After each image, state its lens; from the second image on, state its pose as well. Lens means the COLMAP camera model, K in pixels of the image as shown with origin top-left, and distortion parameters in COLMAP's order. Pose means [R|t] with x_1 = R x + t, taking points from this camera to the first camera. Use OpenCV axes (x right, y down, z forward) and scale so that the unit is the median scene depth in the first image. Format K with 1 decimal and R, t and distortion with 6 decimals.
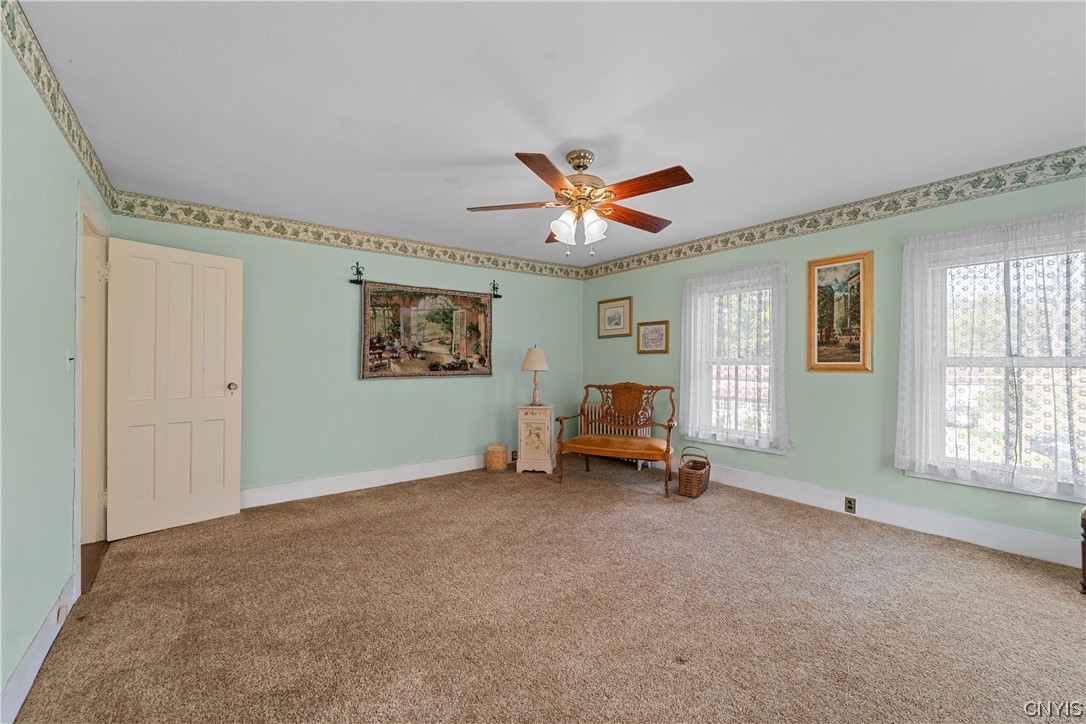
lens RADIAL K [[421.8, 0, 542.8], [0, 421.8, 363.0], [0, 0, 1]] dist [-0.000179, -0.000027]
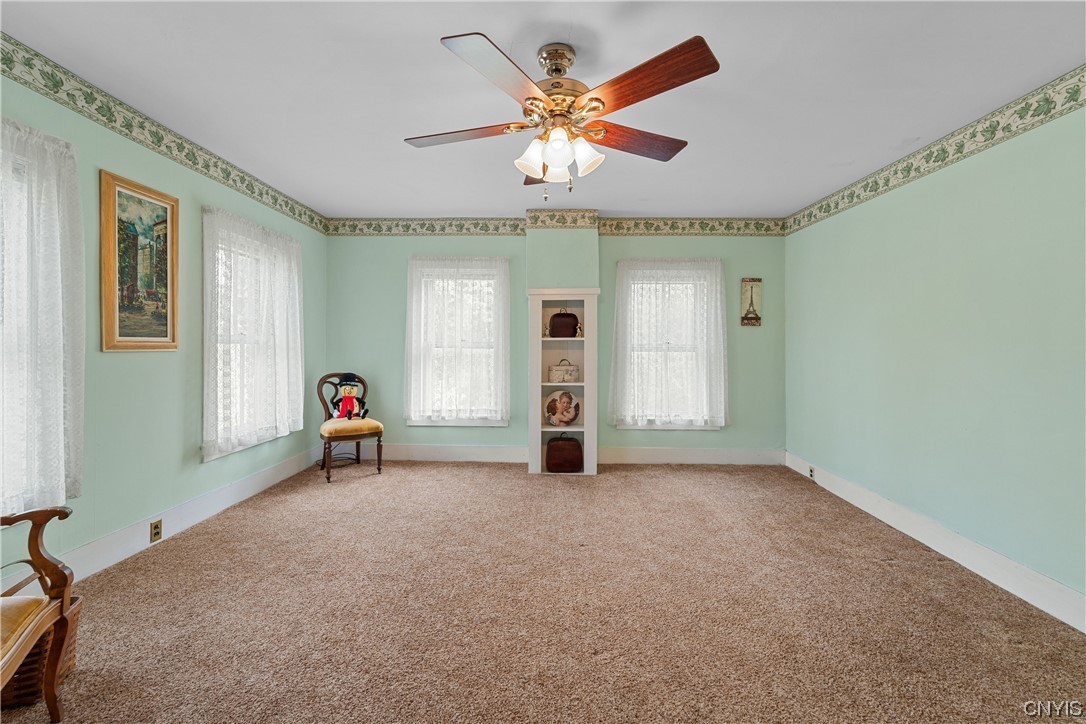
lens RADIAL K [[450.6, 0, 524.3], [0, 450.6, 344.7], [0, 0, 1]] dist [0.001866, 0.000403]
pose [[-0.750543, -0.008228, 0.660770, -0.273065], [-0.008428, 0.999960, 0.002878, 0.003211], [-0.660768, -0.003409, -0.750583, 1.155595]]
